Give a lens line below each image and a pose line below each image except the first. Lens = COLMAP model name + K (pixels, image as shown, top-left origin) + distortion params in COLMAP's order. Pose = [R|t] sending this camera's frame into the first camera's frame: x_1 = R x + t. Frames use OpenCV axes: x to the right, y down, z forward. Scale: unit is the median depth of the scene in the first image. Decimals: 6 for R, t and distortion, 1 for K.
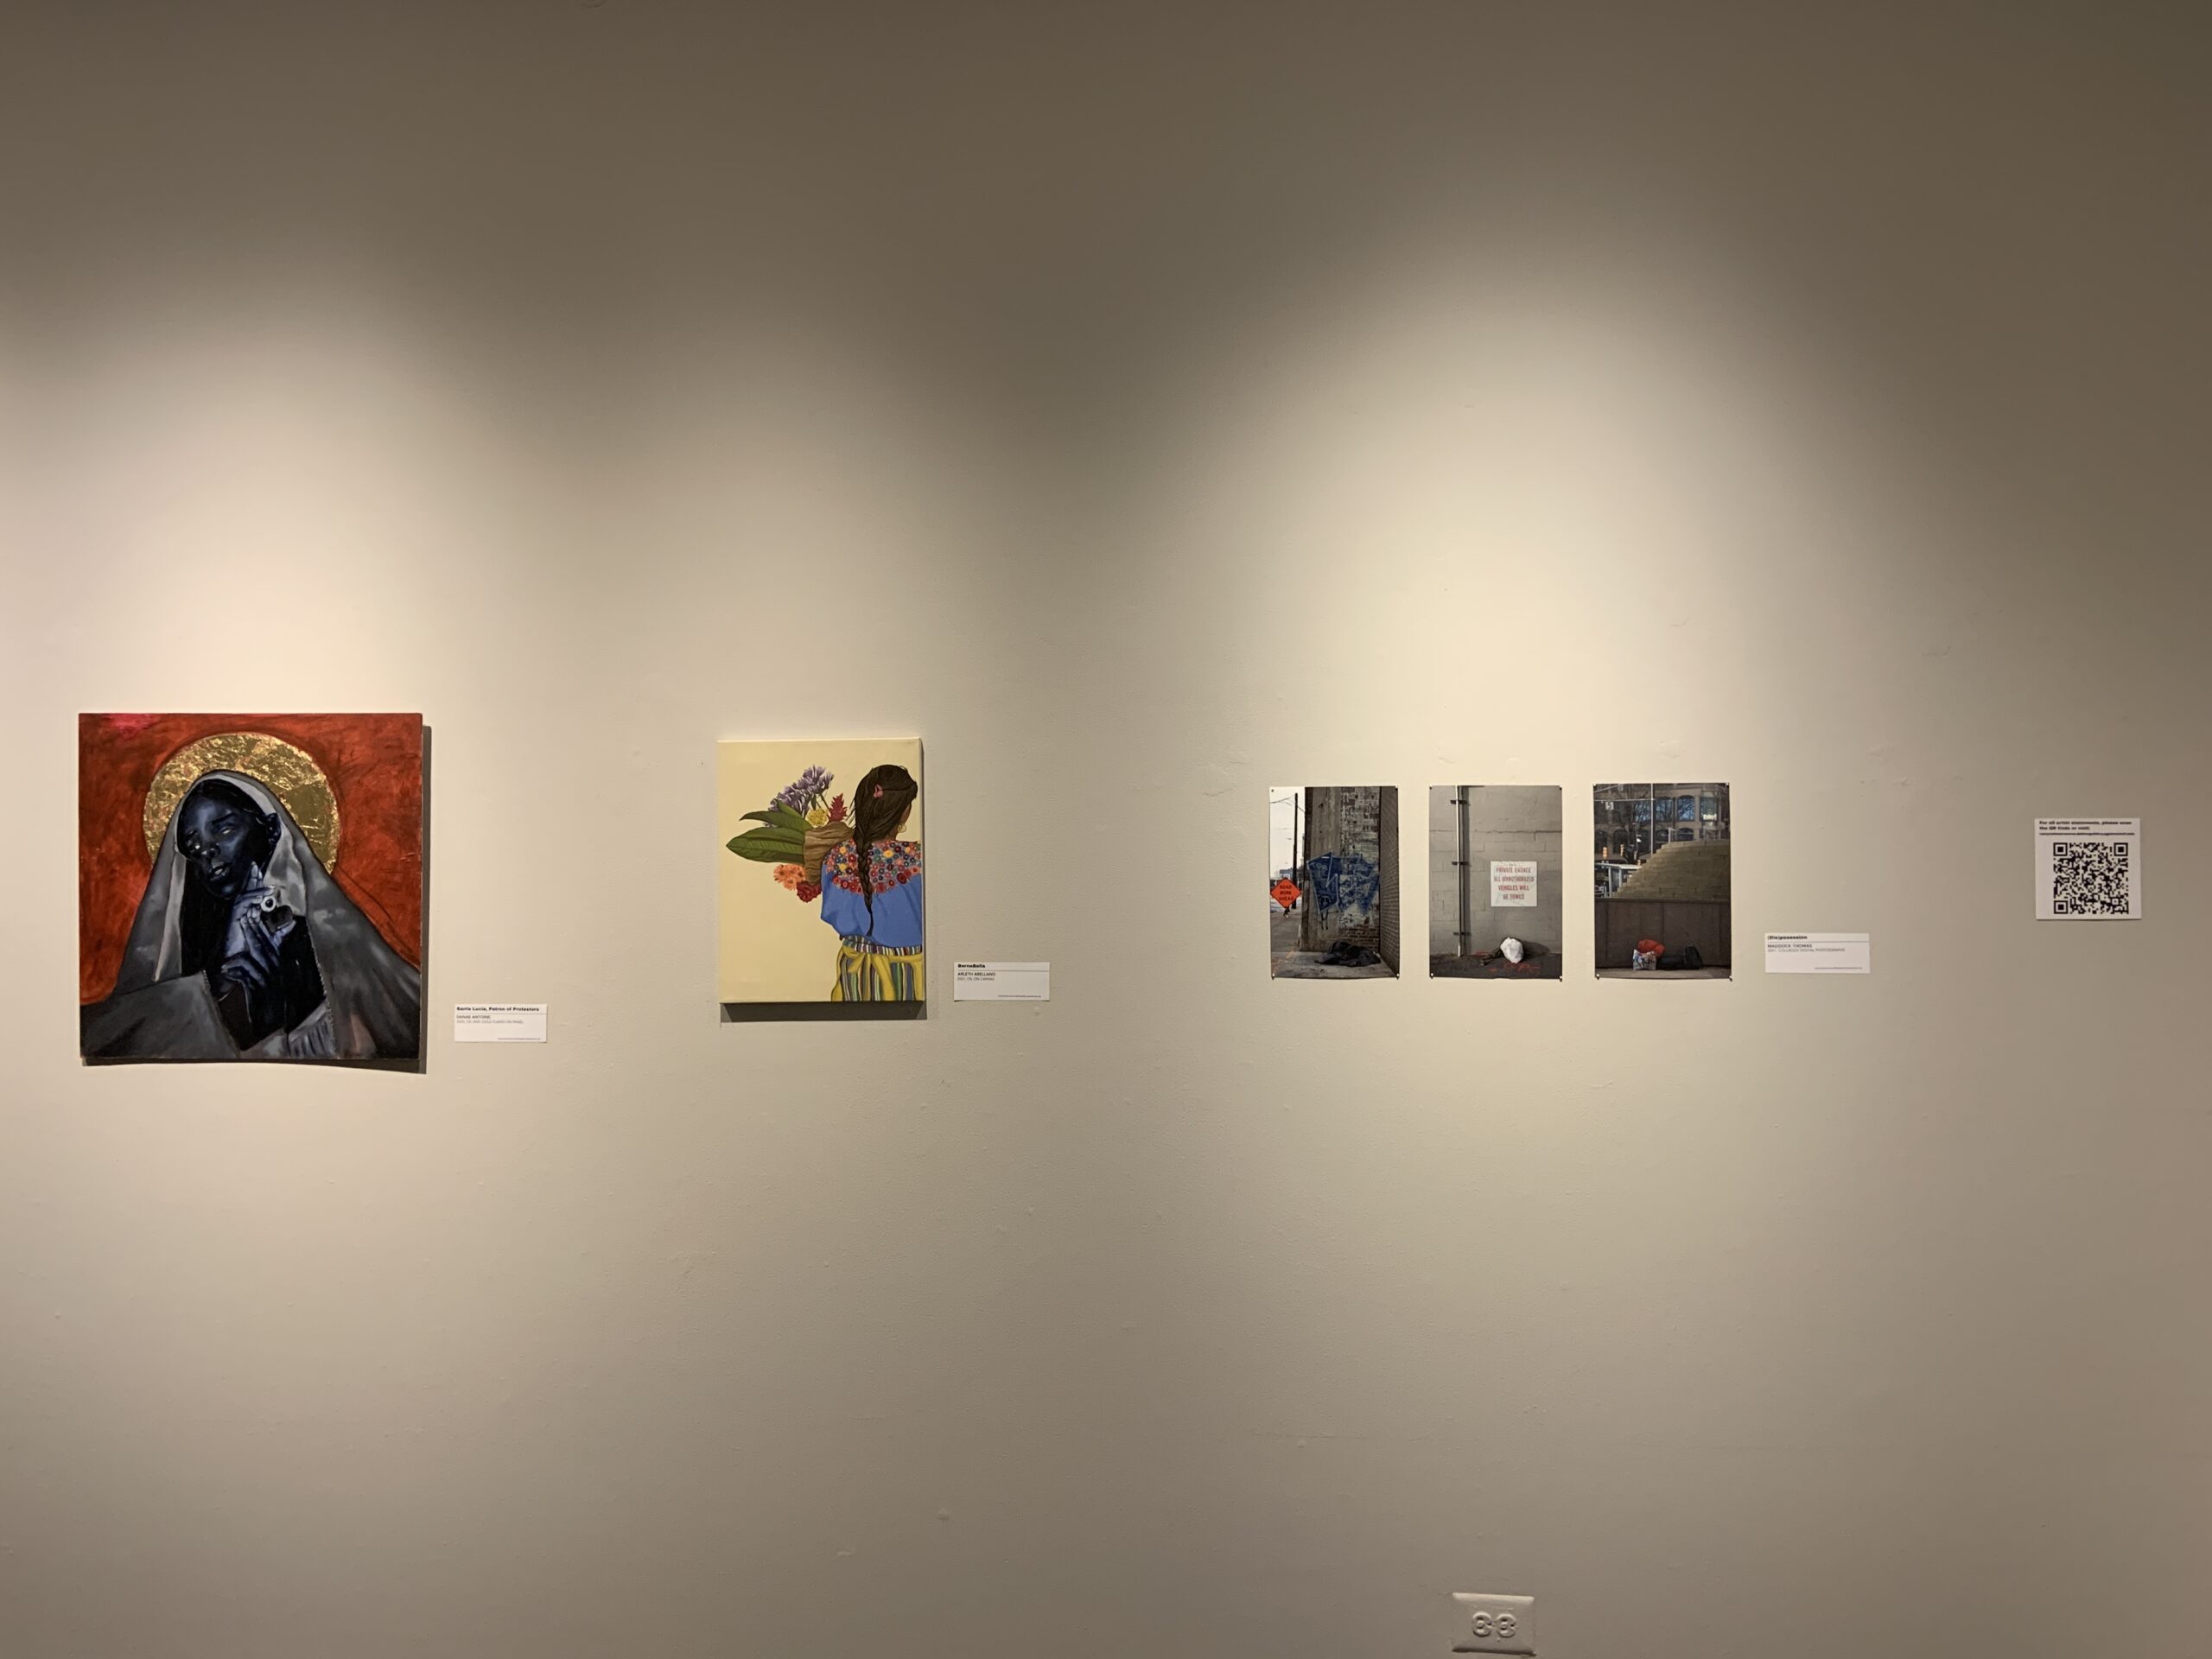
lens RADIAL K [[1633.6, 0, 1088.9], [0, 1633.6, 822.2], [0, 0, 1]] dist [0.028077, -0.033125]
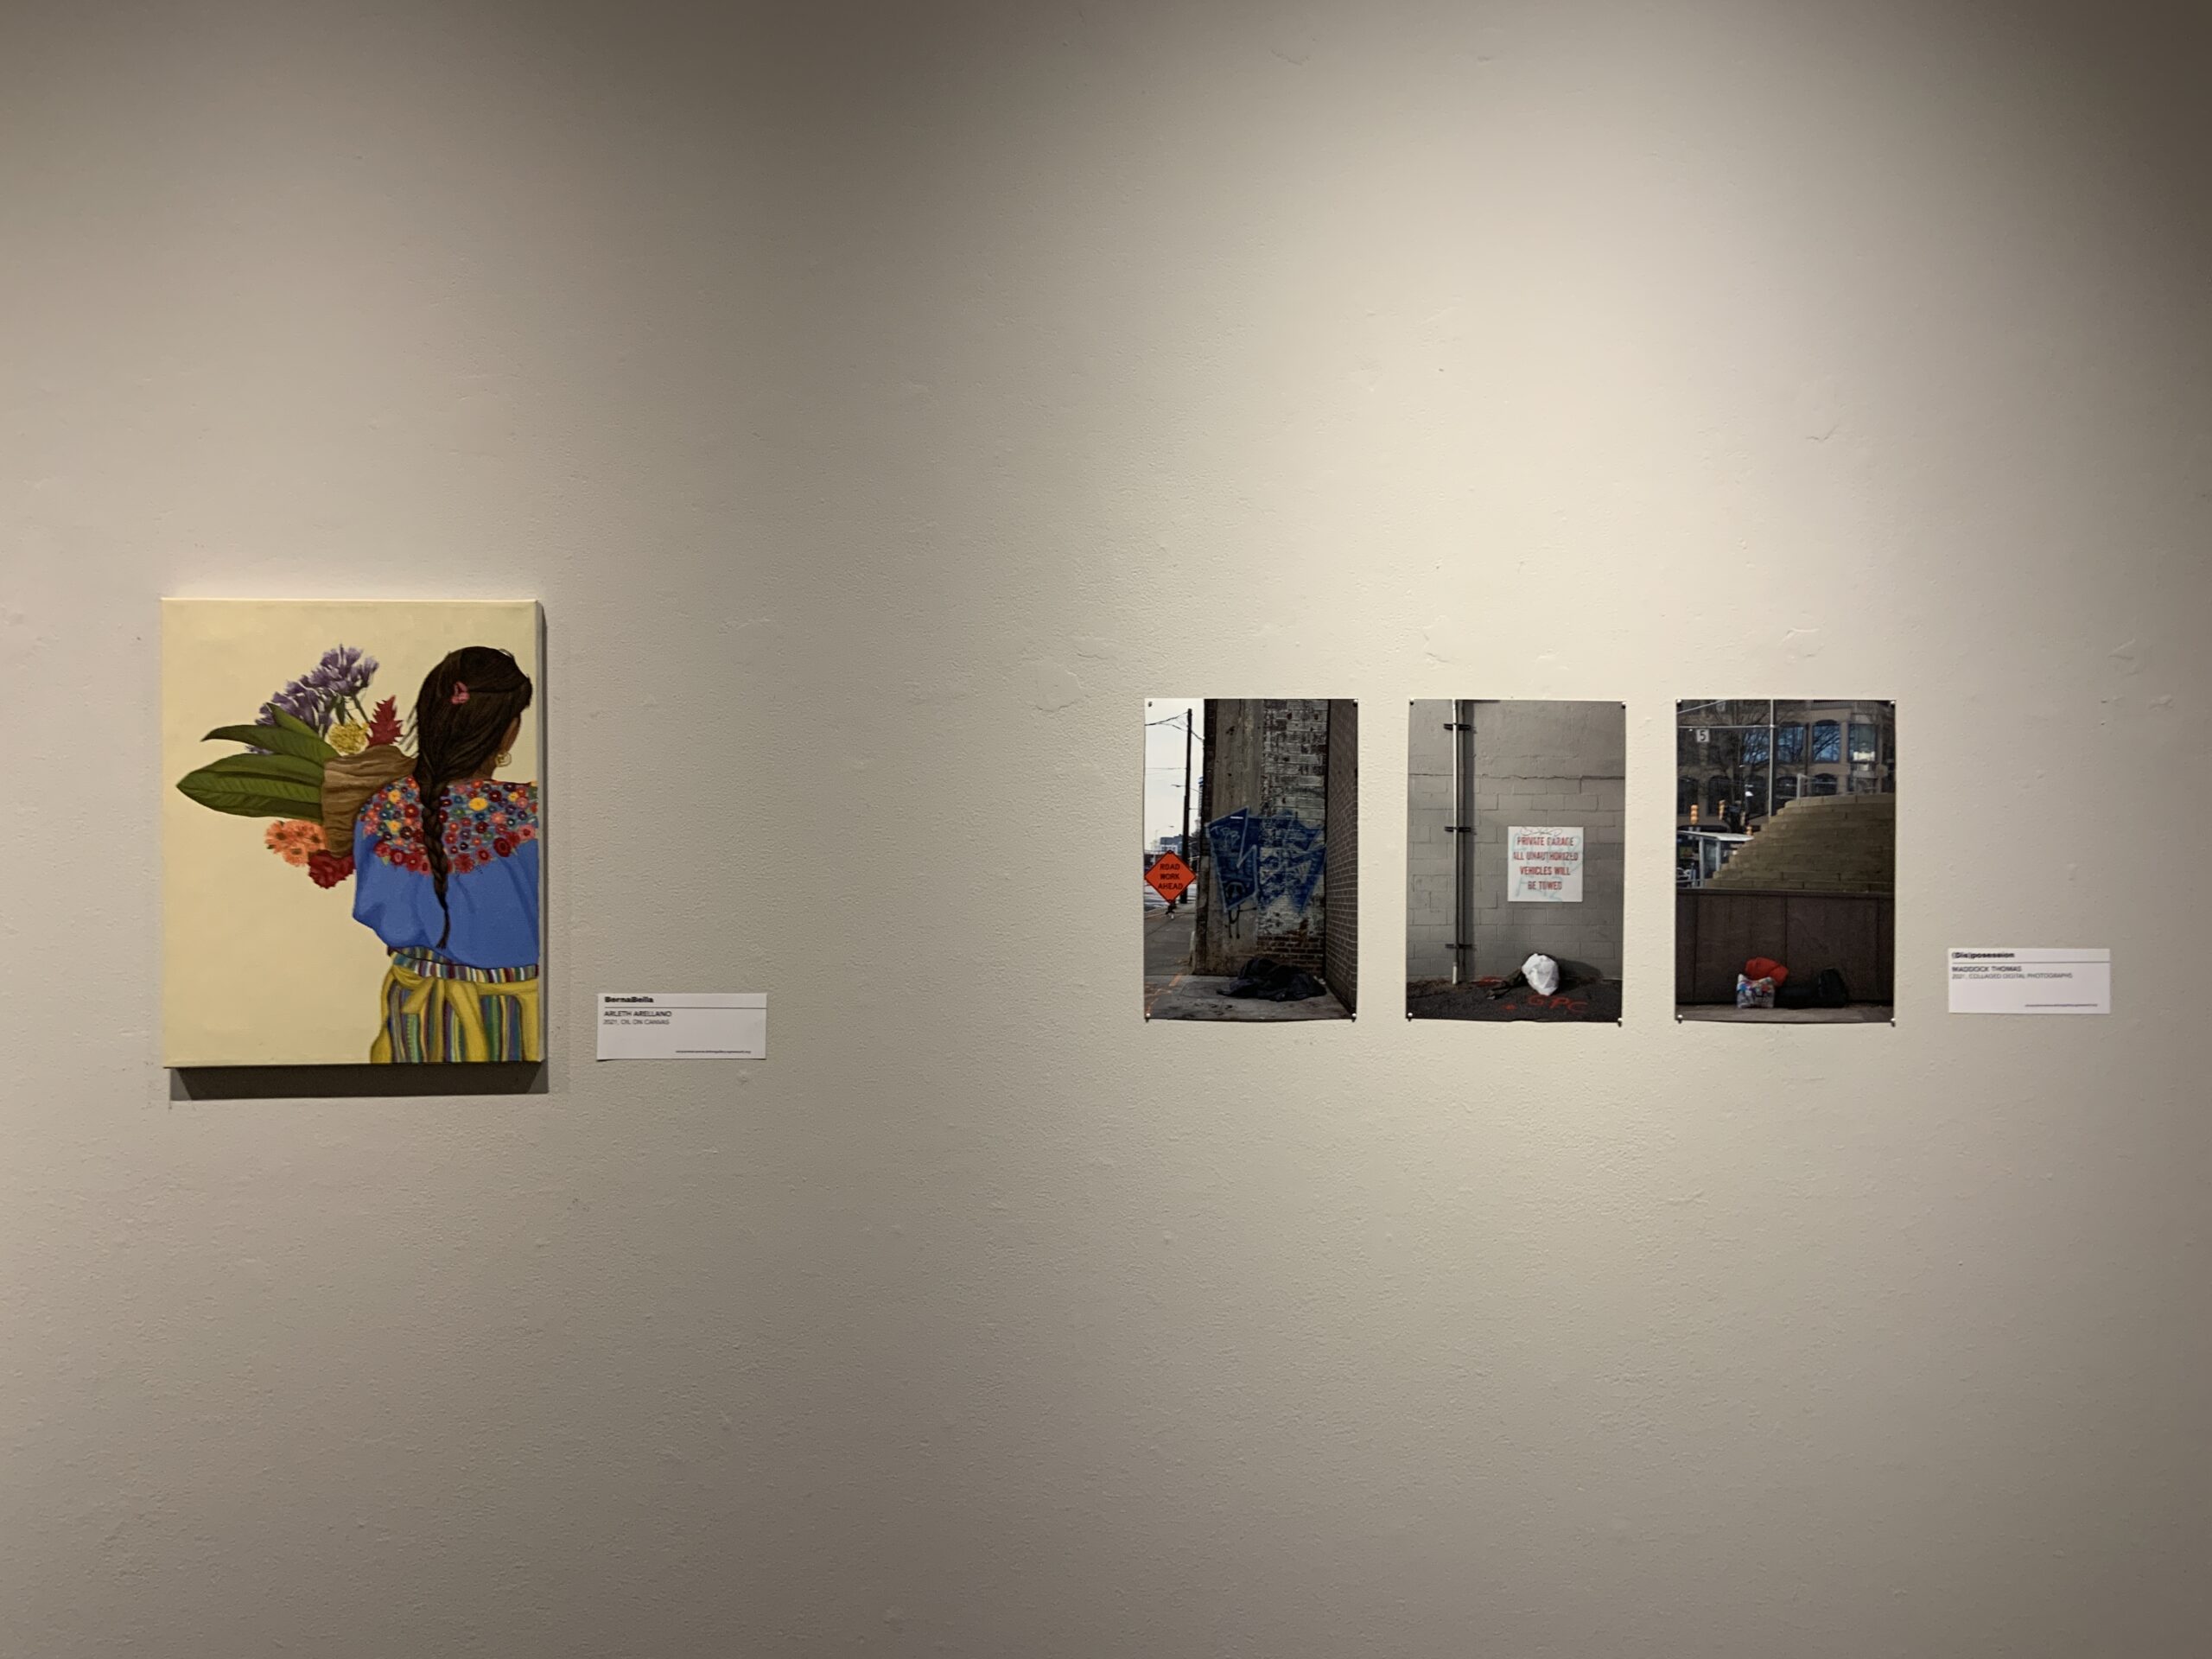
lens RADIAL K [[1633.6, 0, 1095.3], [0, 1633.6, 822.7], [0, 0, 1]] dist [0.028077, -0.033125]
pose [[0.995819, 0.009300, 0.090879, 0.039287], [-0.010888, 0.999796, 0.016990, 0.013917], [-0.090702, -0.017908, 0.995717, 0.412087]]
